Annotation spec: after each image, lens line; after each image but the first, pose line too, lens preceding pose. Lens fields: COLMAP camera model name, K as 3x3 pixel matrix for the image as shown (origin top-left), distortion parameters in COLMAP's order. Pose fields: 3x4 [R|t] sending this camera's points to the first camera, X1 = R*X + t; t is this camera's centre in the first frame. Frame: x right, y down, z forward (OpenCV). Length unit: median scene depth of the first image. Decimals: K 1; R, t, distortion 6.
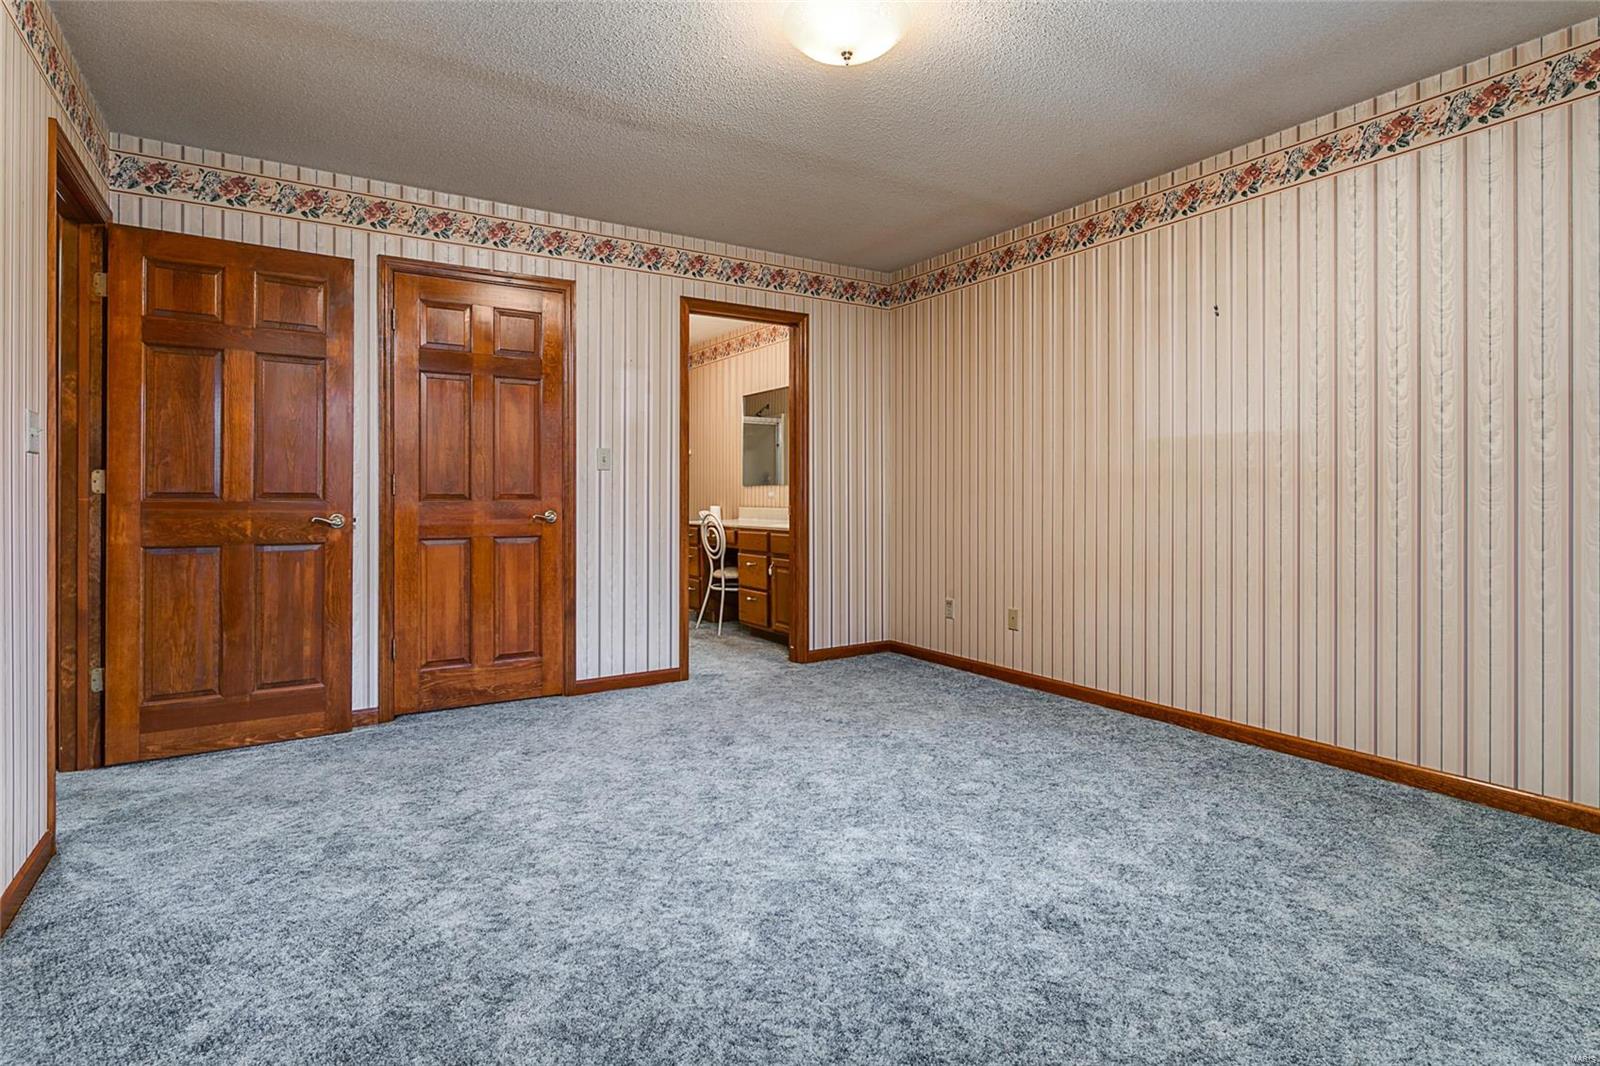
lens RADIAL K [[844.3, 0, 798.2], [0, 844.3, 499.2], [0, 0, 1]] dist [0.000127, 0.000861]
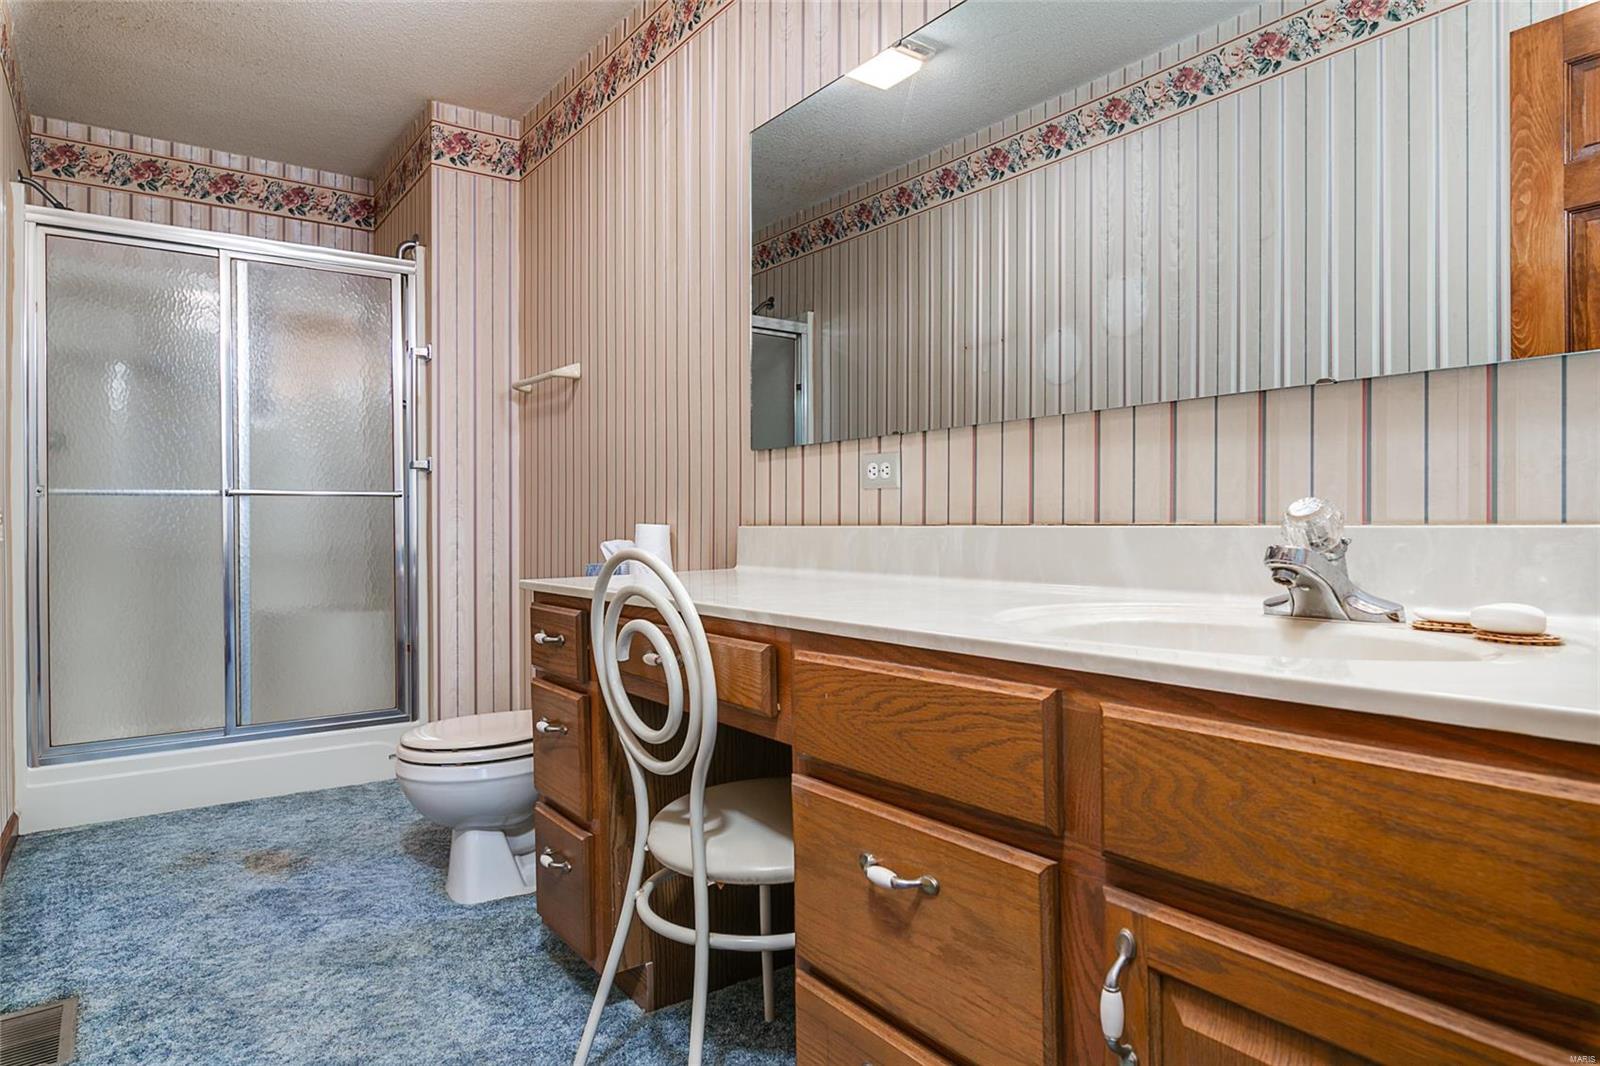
lens RADIAL K [[973.3, 0, 800.0], [0, 973.3, 533.0], [0, 0, 1]] dist [0.000680, 0.000090]
pose [[0.998573, -0.004439, 0.053227, -0.076925], [0.004088, 0.999969, 0.006699, 0.011874], [-0.053255, -0.006472, 0.998560, 0.766612]]
